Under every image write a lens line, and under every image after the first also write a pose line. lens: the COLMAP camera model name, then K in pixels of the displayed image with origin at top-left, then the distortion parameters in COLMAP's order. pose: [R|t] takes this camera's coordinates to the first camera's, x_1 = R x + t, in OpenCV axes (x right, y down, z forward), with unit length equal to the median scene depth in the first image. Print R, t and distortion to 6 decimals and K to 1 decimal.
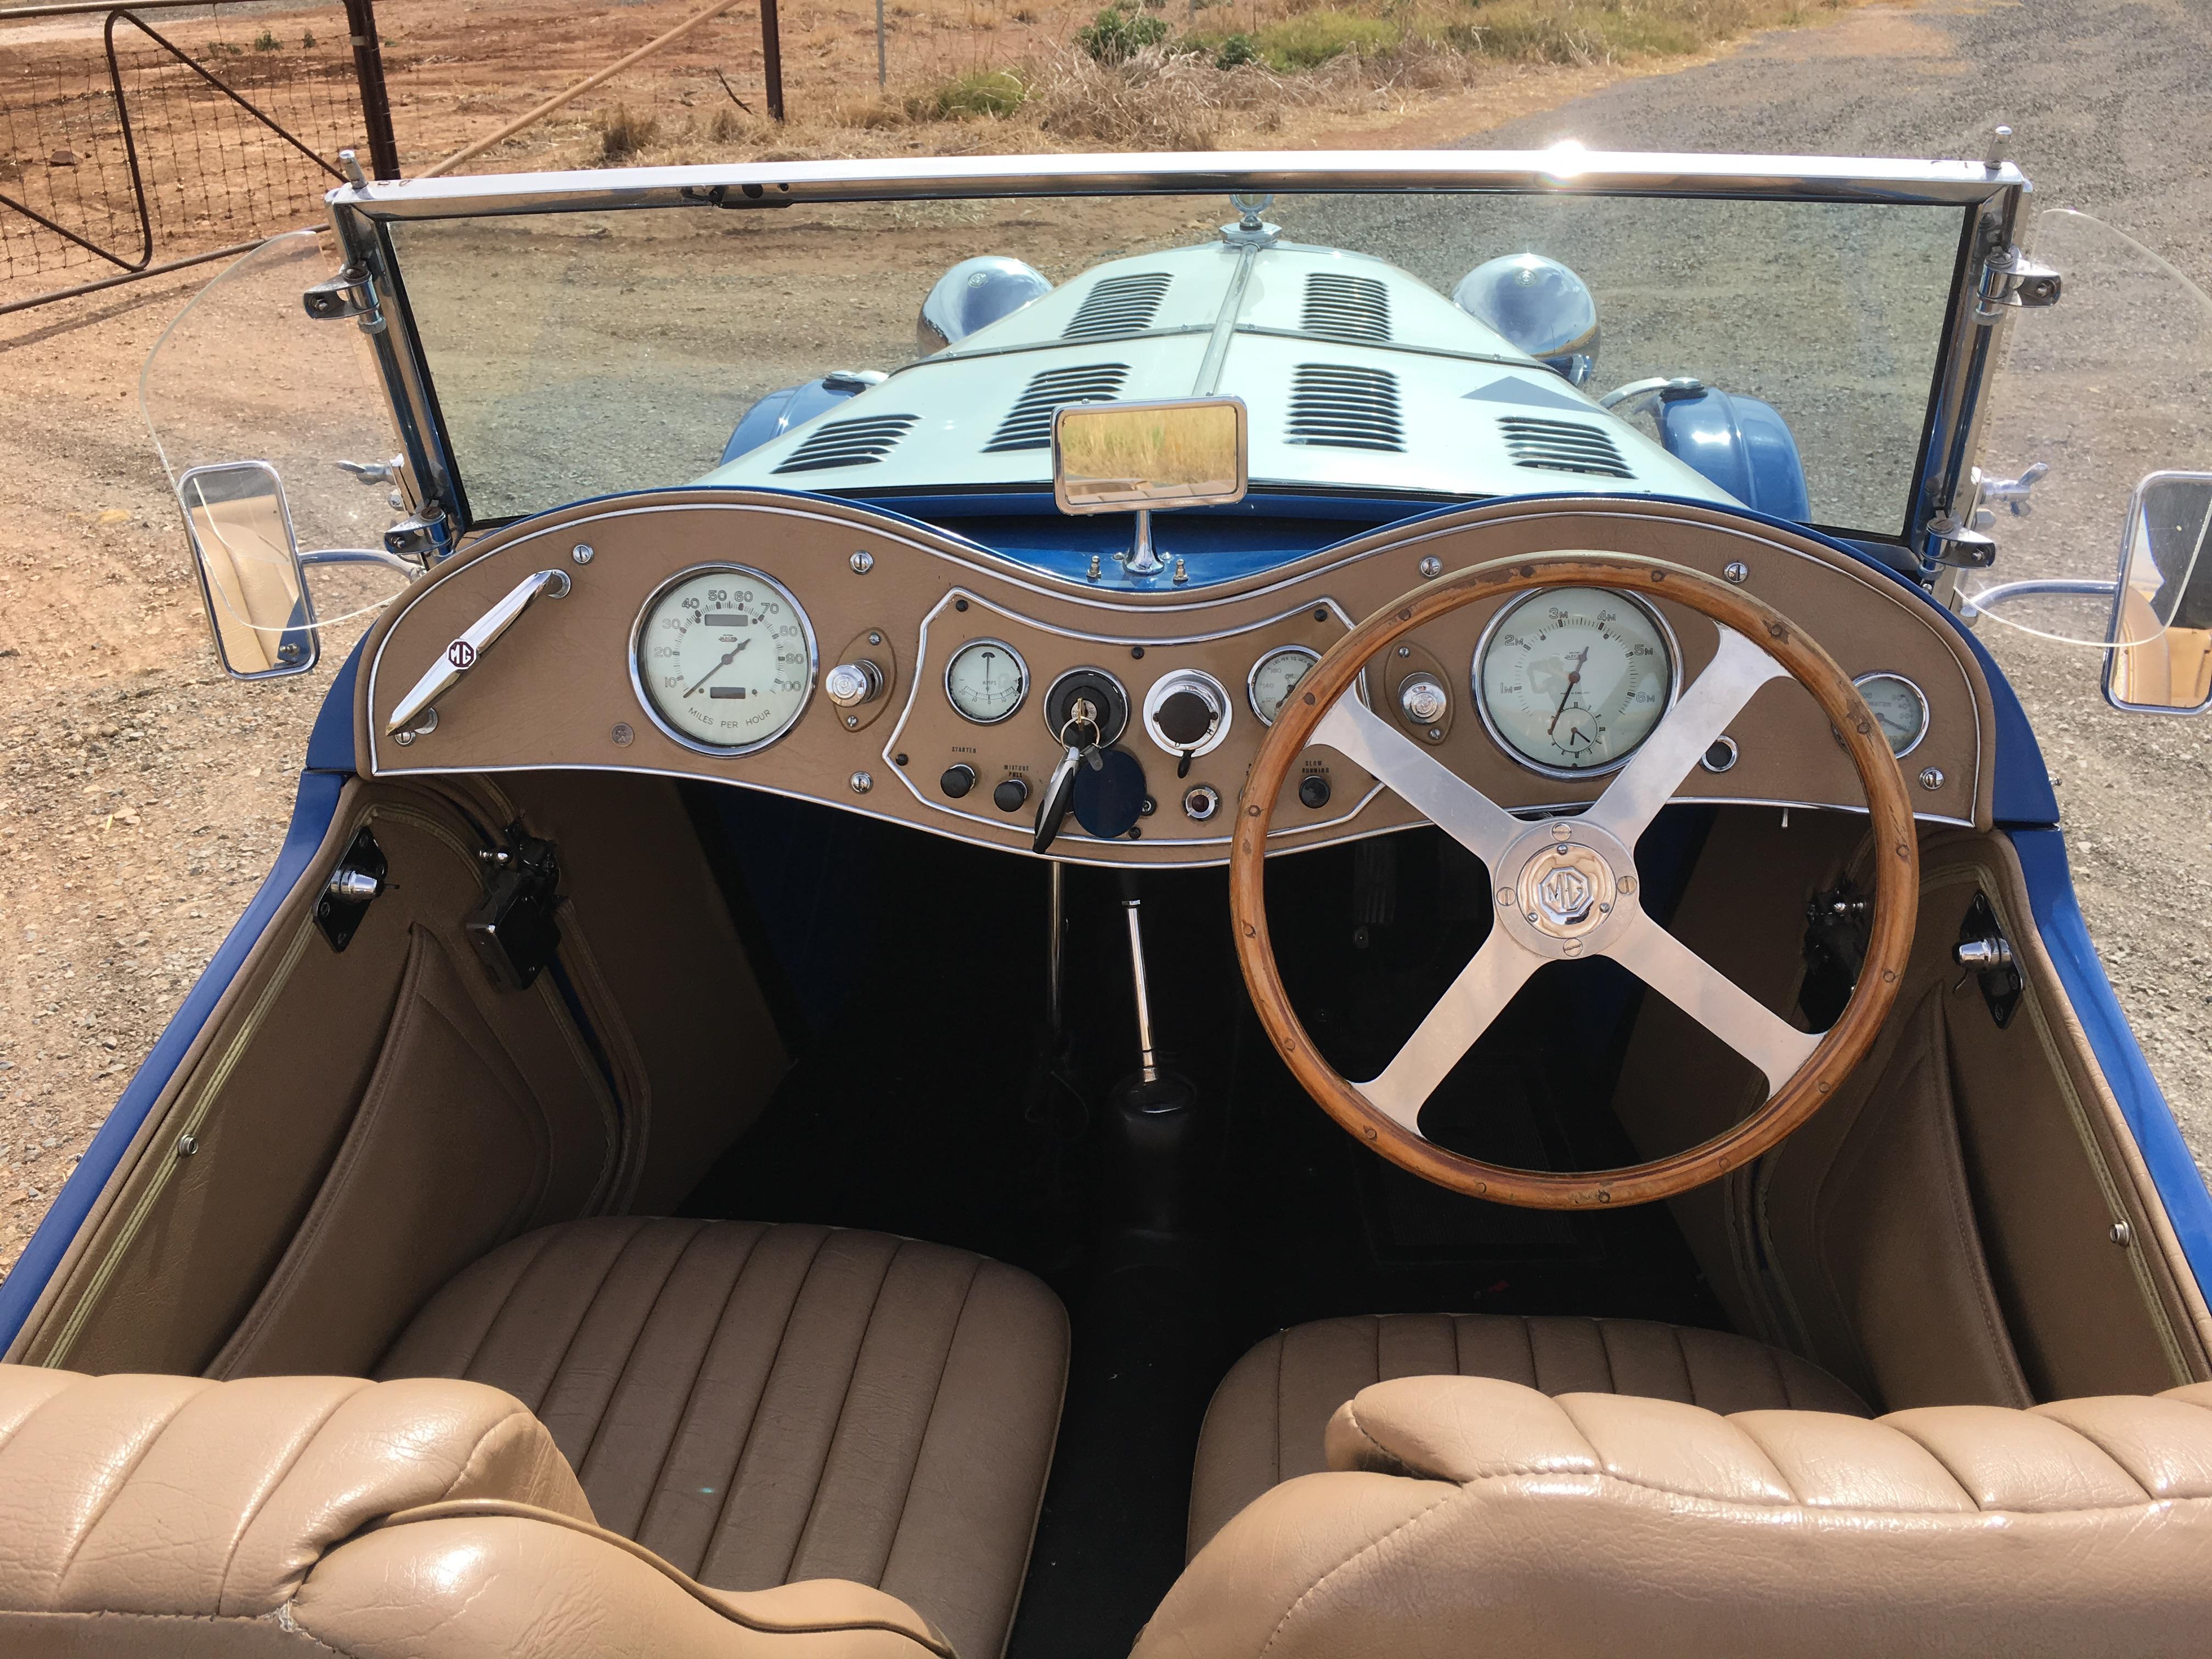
lens RADIAL K [[1904.5, 0, 1108.9], [0, 1904.5, 806.9], [0, 0, 1]] dist [0.084069, -0.112936]
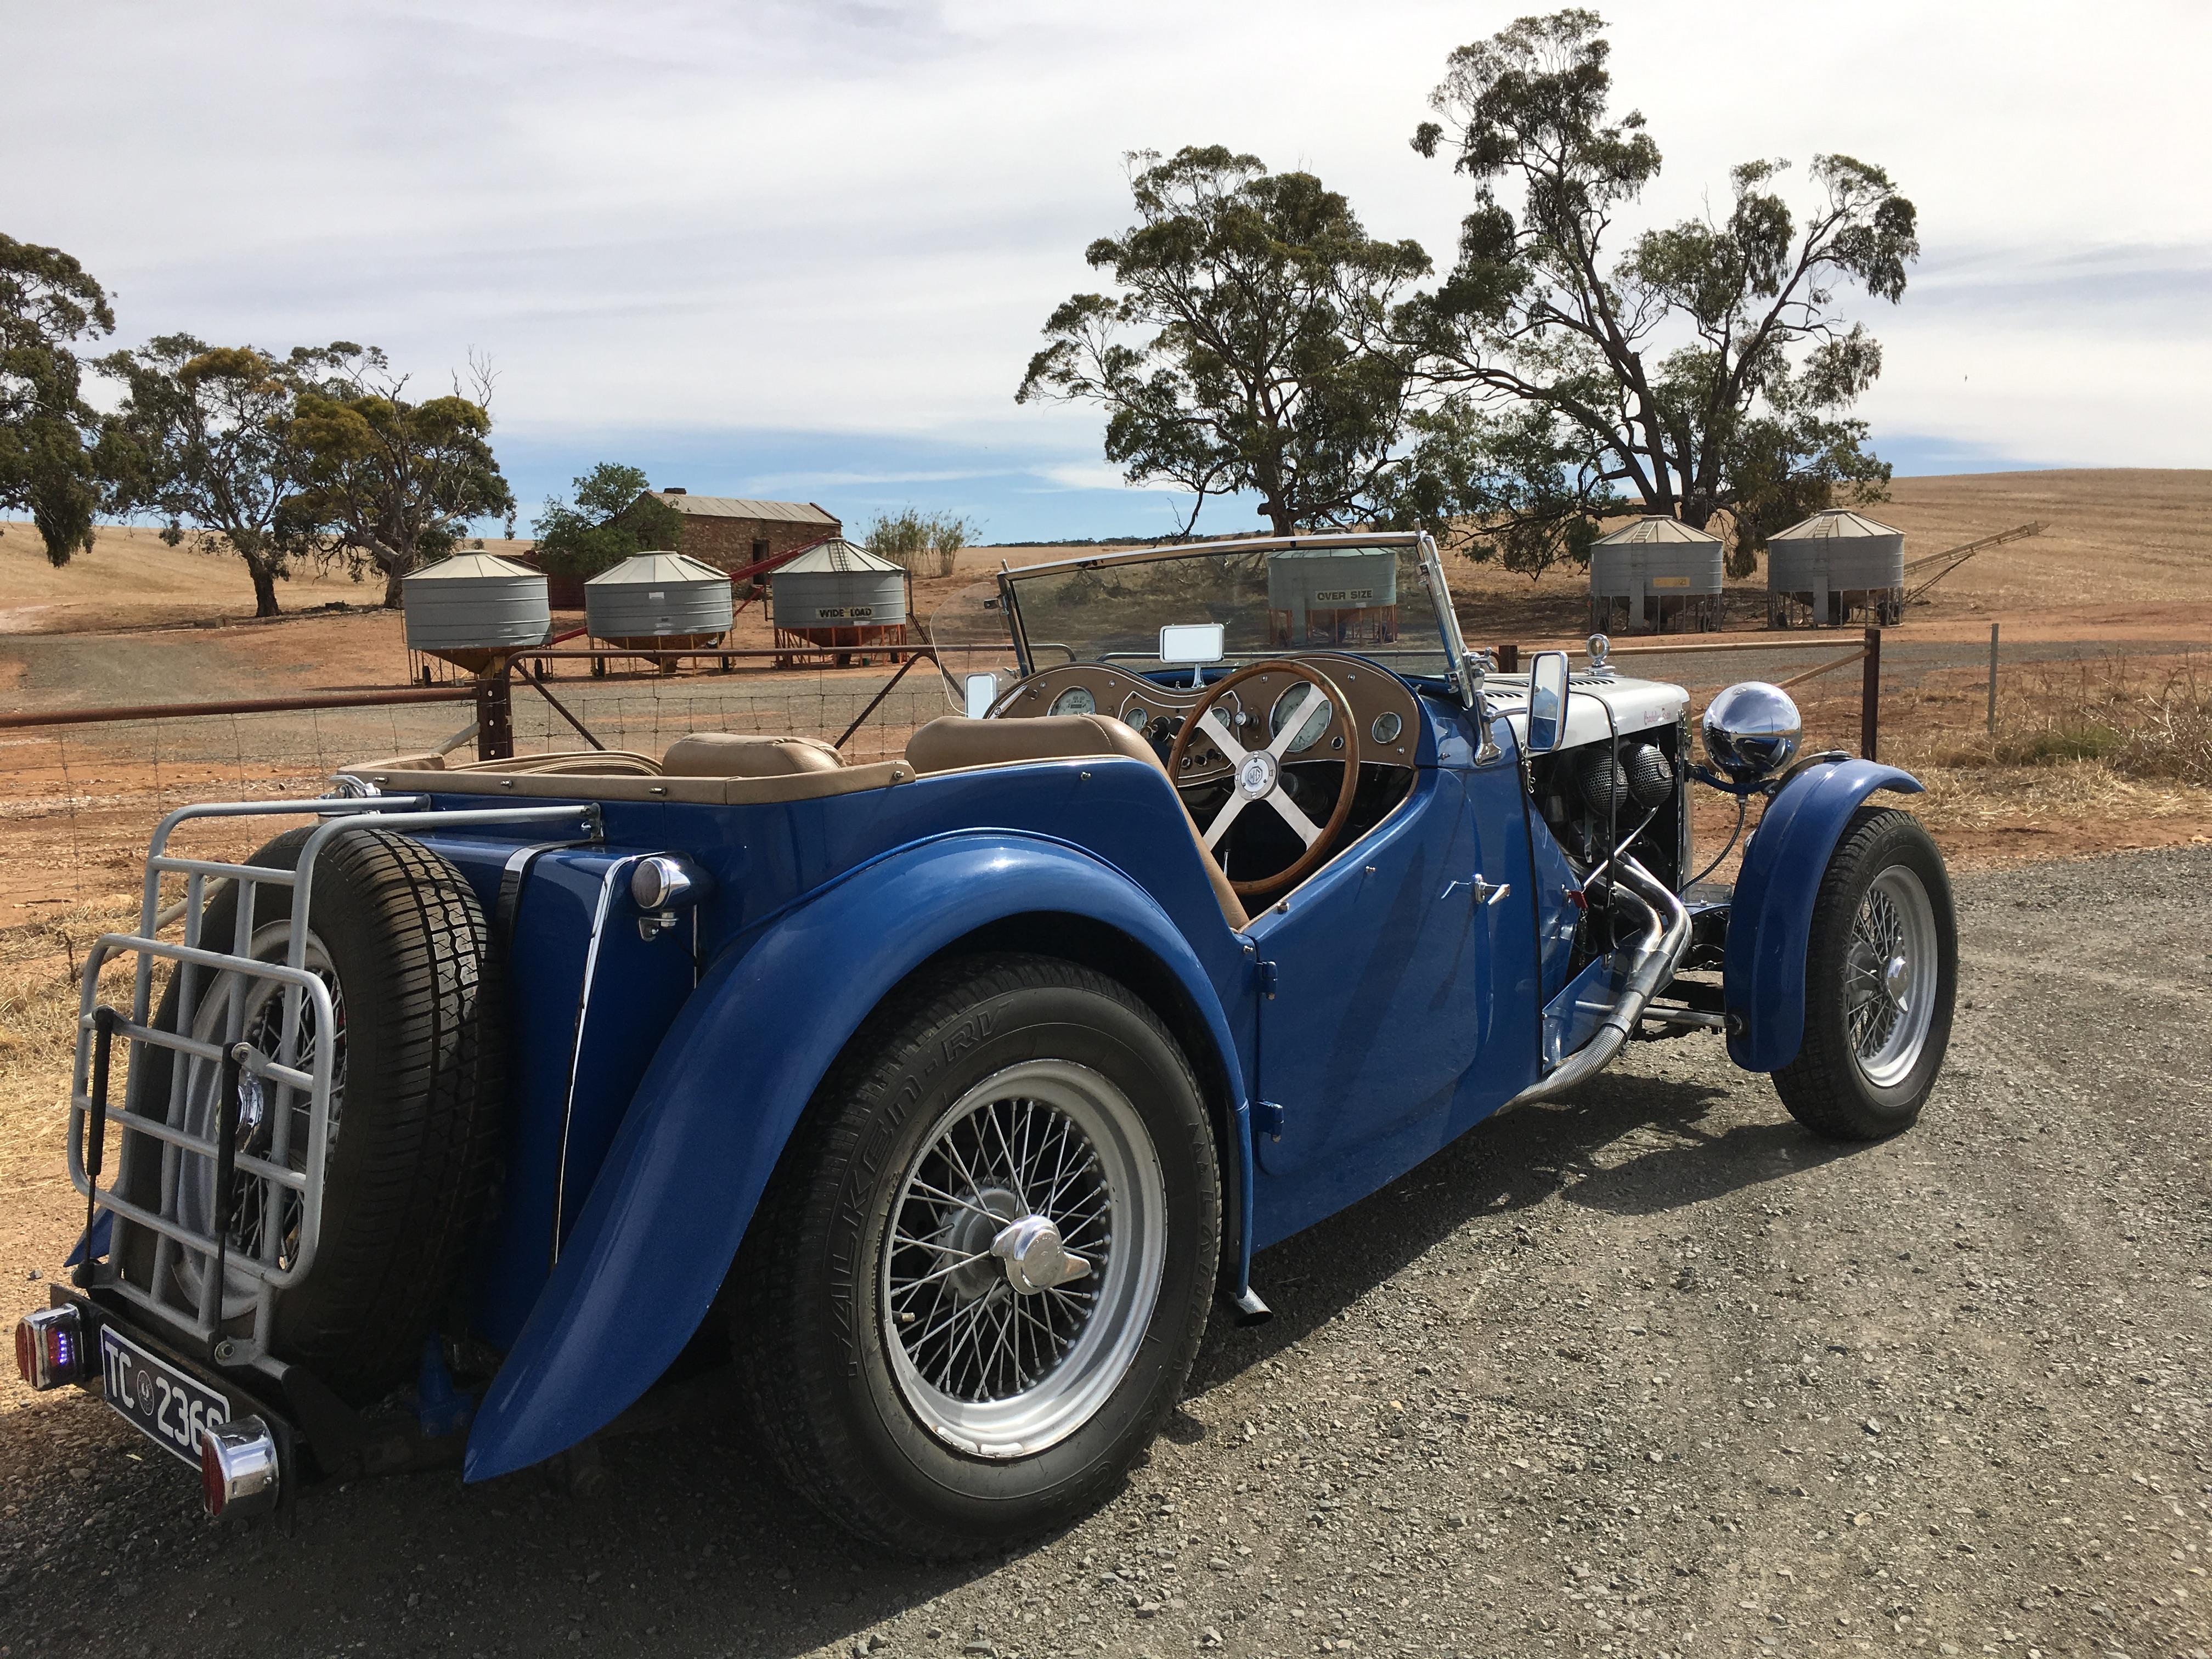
lens RADIAL K [[1904.5, 0, 1108.9], [0, 1904.5, 806.9], [0, 0, 1]] dist [0.084069, -0.112936]
pose [[0.788588, 0.038530, -0.613714, 1.513782], [-0.248208, 0.933064, -0.260354, 0.734449], [0.562603, 0.357641, 0.745366, -0.995059]]
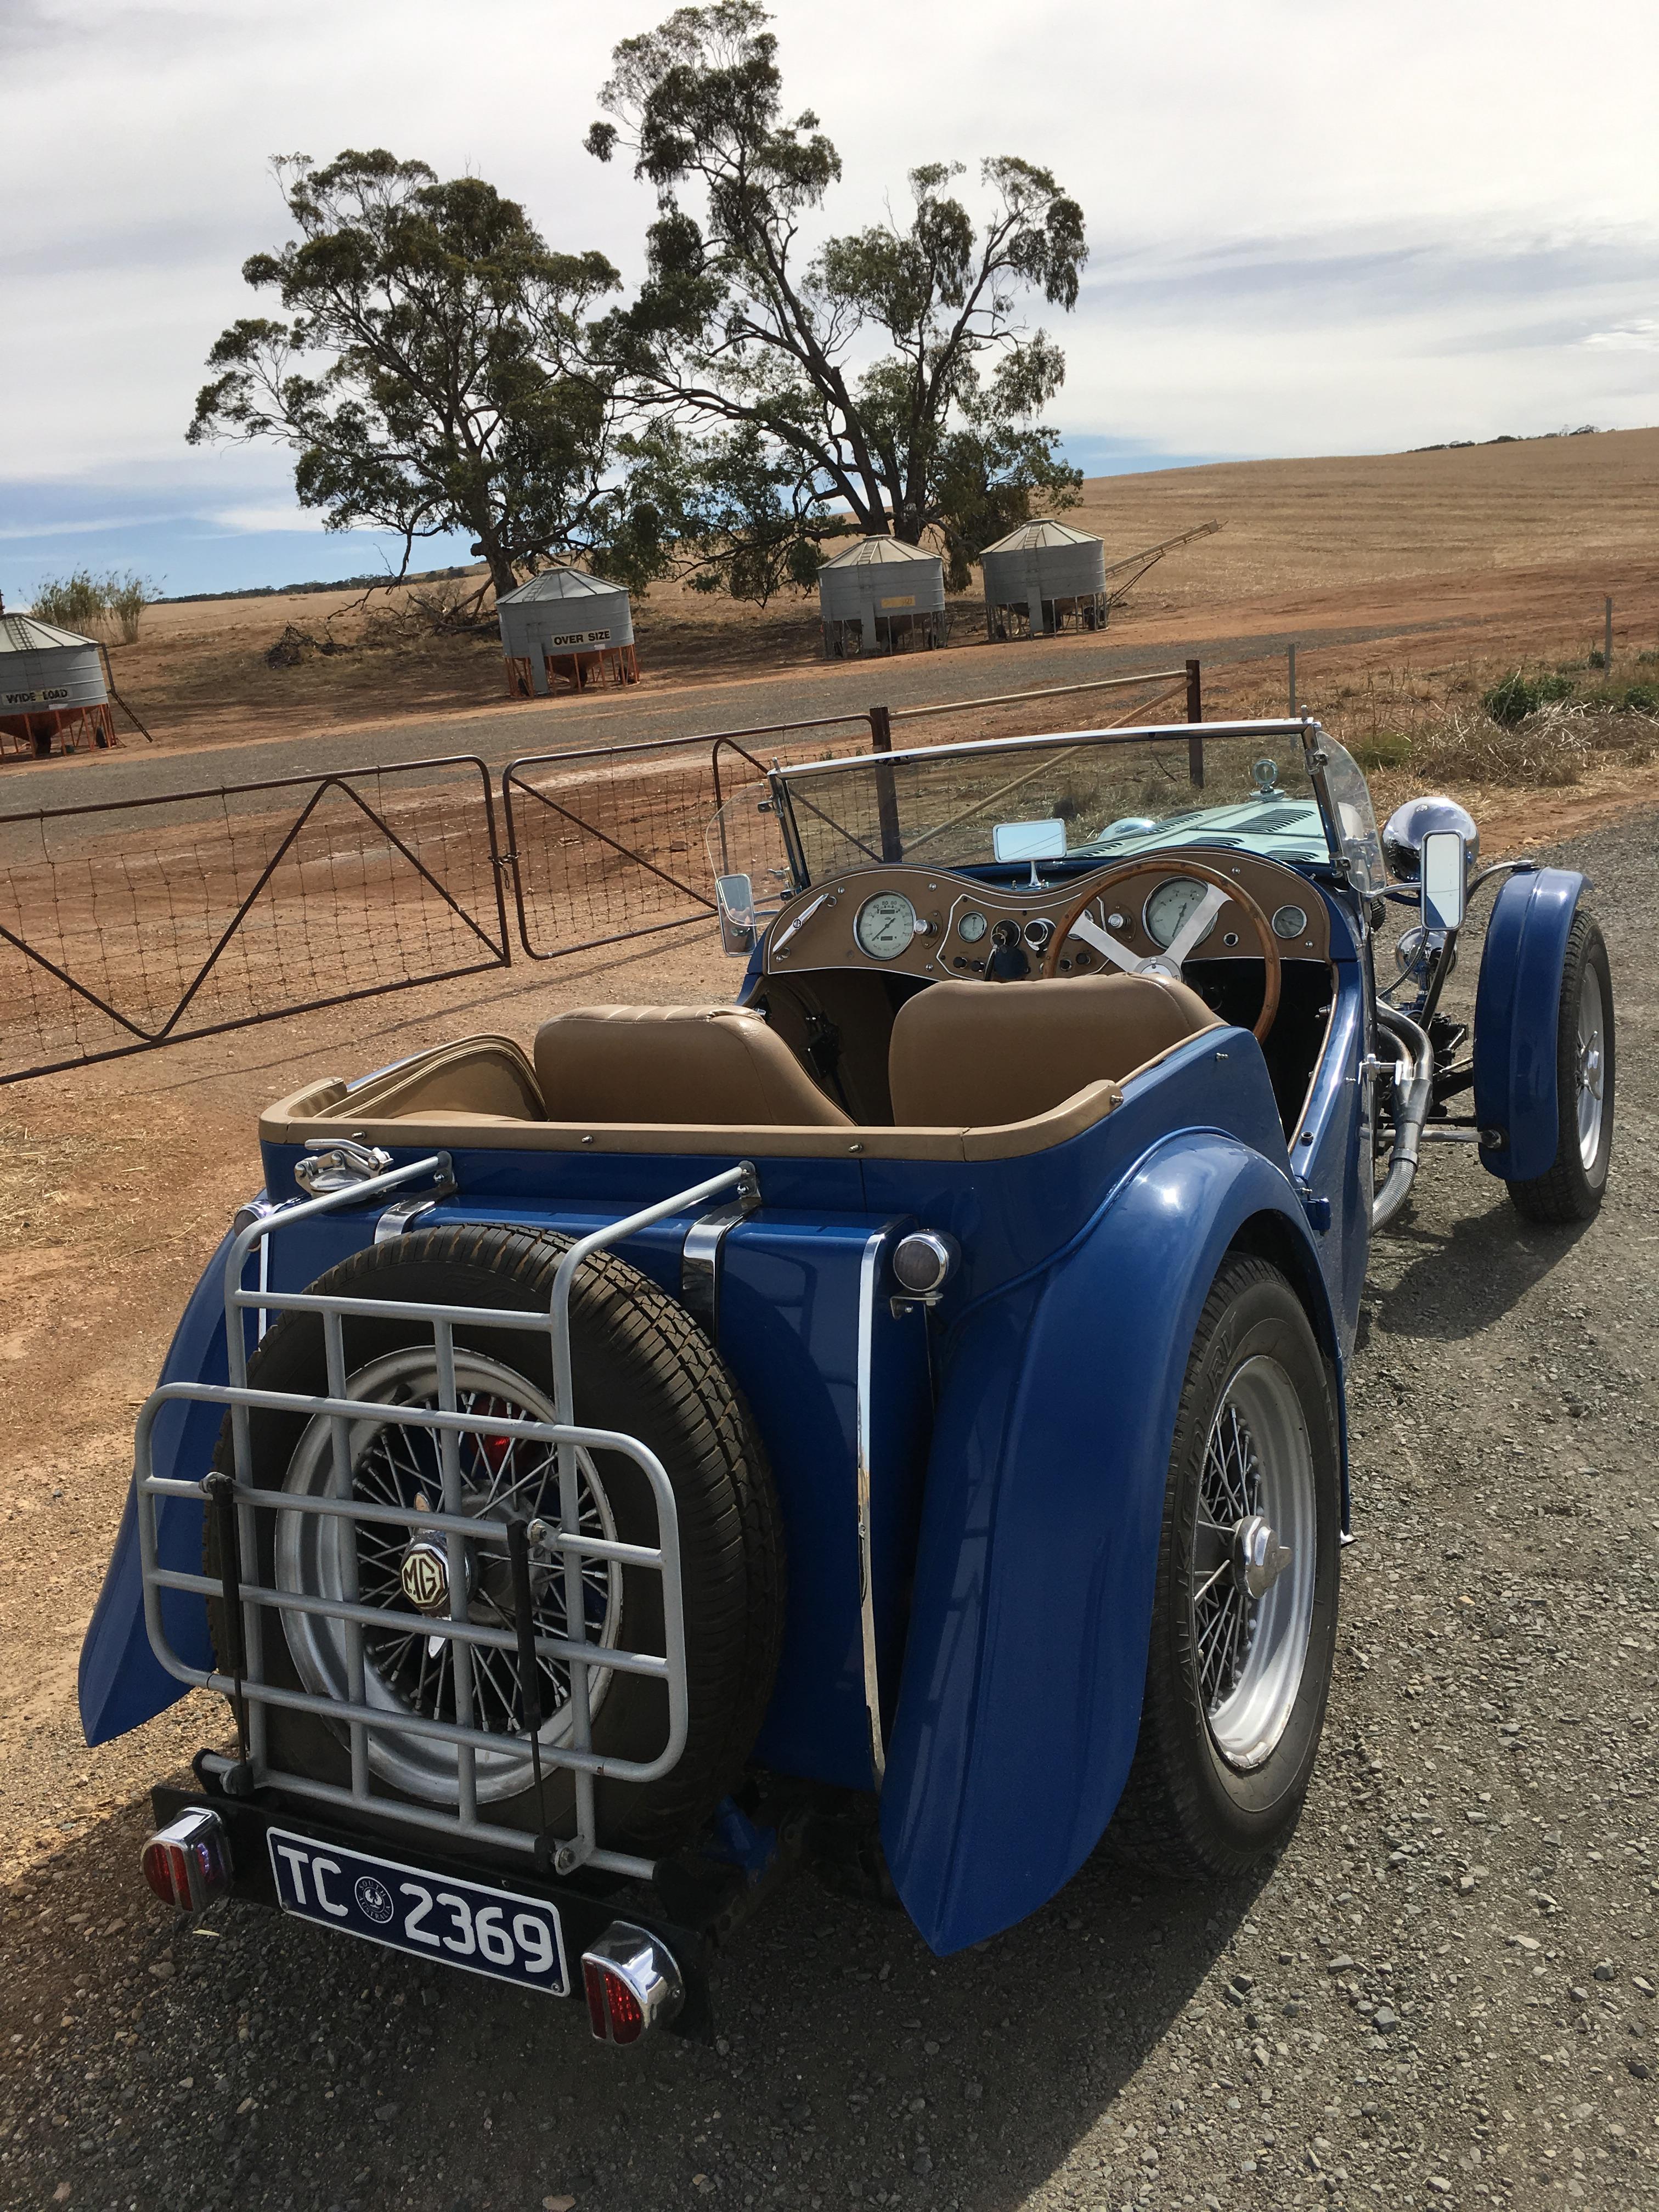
lens RADIAL K [[1904.5, 0, 818.3], [0, 1904.5, 1067.7], [0, 0, 1]] dist [0.084069, -0.112936]
pose [[0.920216, -0.002673, -0.391402, 0.731578], [-0.077476, 0.978948, -0.188836, 0.607362], [0.383667, 0.204095, 0.900636, -1.366281]]
